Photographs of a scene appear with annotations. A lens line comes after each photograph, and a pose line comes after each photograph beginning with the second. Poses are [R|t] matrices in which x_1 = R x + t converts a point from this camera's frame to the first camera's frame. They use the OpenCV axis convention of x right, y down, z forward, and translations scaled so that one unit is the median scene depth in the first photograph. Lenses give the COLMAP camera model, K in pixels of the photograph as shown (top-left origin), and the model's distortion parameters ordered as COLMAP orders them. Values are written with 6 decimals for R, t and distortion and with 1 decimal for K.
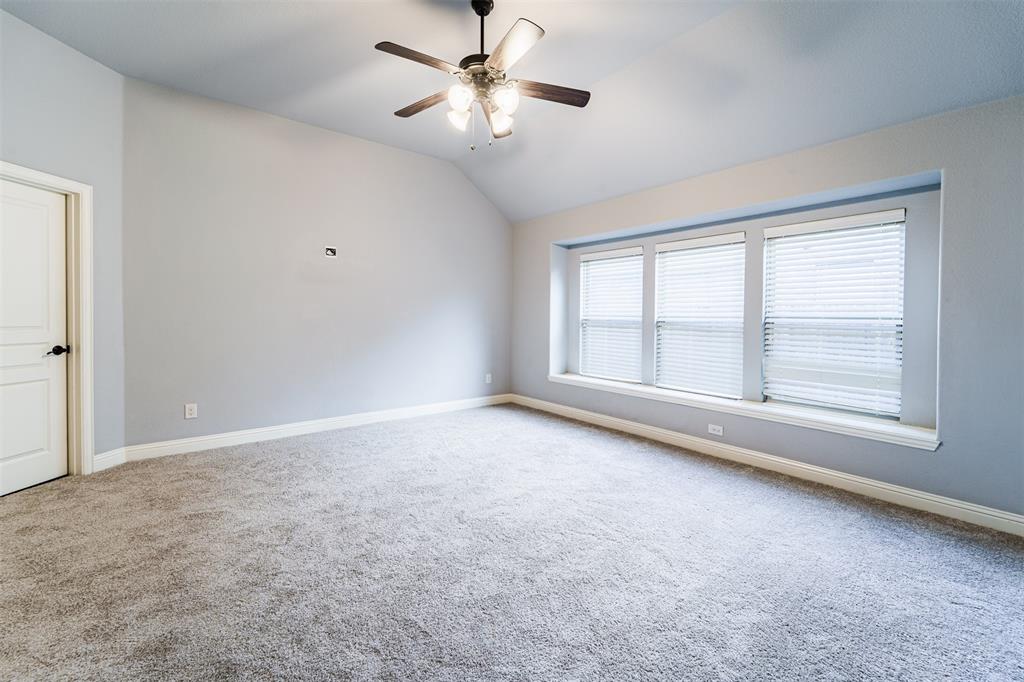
lens RADIAL K [[413.7, 0, 515.2], [0, 413.7, 319.4], [0, 0, 1]] dist [0.001247, 0.000081]
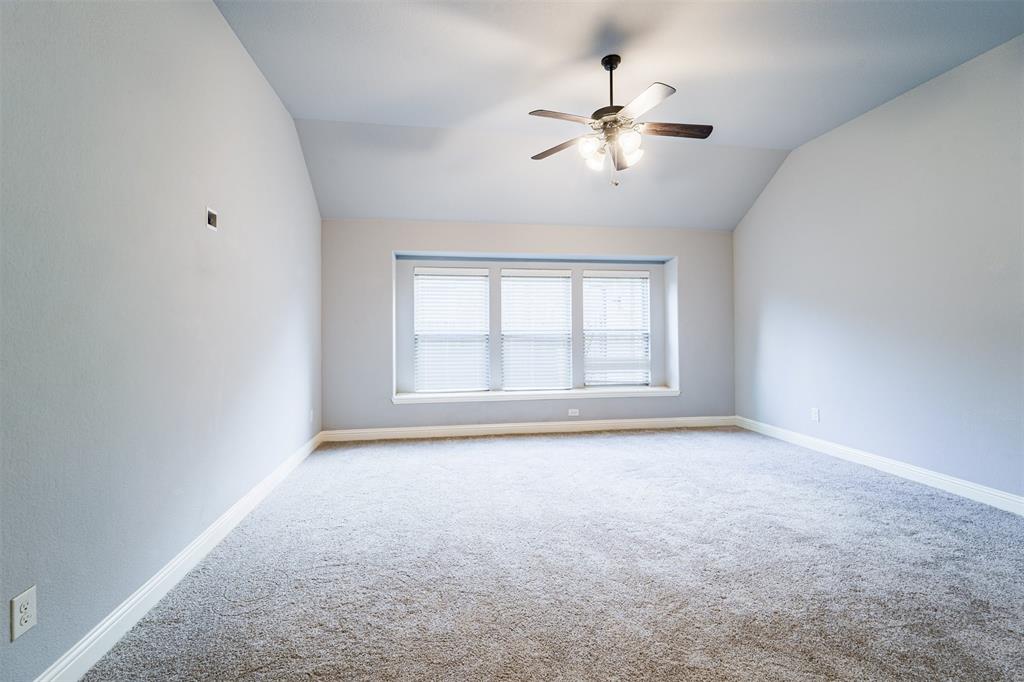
lens RADIAL K [[431.1, 0, 509.3], [0, 431.1, 321.8], [0, 0, 1]] dist [-0.000134, -0.000280]
pose [[0.520703, 0.005201, 0.853722, -0.817010], [0.018493, 0.999678, -0.017370, -0.012272], [-0.853538, 0.024832, 0.520439, 0.413313]]
